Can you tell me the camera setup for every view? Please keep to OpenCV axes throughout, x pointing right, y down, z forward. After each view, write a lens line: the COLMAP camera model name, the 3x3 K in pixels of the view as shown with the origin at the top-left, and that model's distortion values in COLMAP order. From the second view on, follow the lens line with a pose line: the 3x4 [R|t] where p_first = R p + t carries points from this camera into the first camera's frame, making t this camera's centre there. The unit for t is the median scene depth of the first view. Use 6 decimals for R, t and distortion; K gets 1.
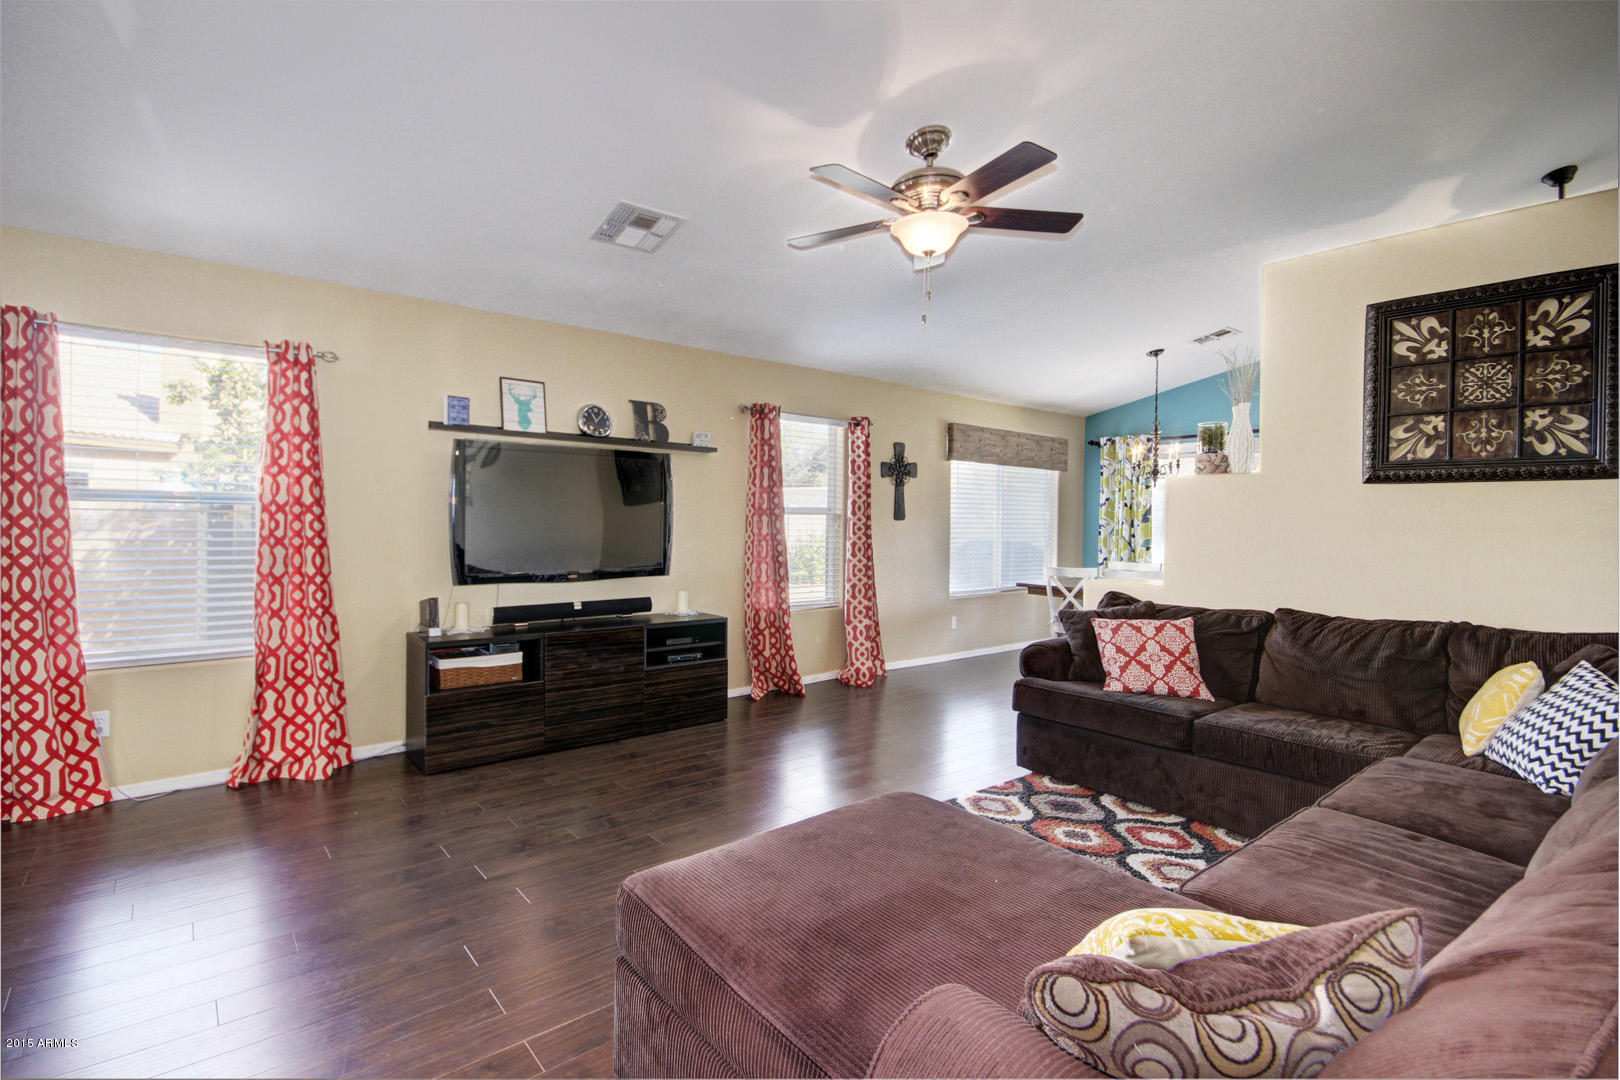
lens RADIAL K [[758.1, 0, 809.8], [0, 758.1, 540.1], [0, 0, 1]] dist [-0.003191, -0.001256]
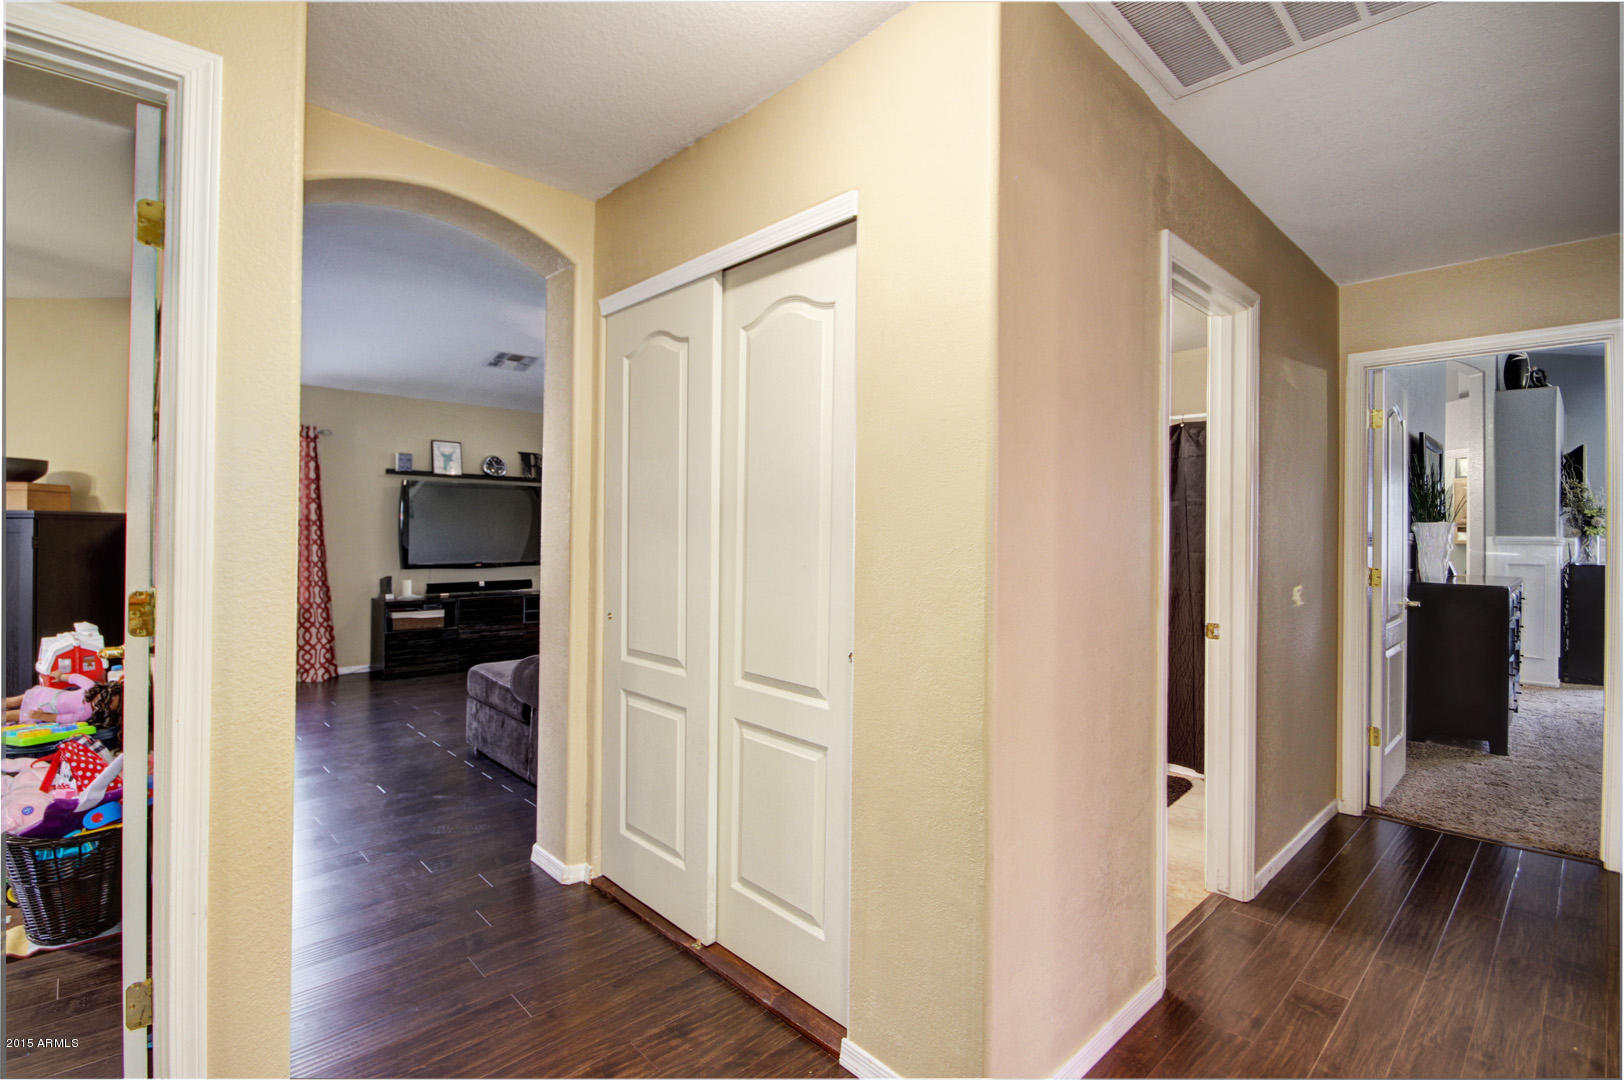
lens RADIAL K [[760.0, 0, 809.5], [0, 760.0, 537.6], [0, 0, 1]] dist [-0.003191, -0.001256]
pose [[0.998320, -0.001118, 0.057930, 0.341239], [0.001980, 0.999888, -0.014828, 0.019104], [-0.057907, 0.014918, 0.998211, -0.746220]]
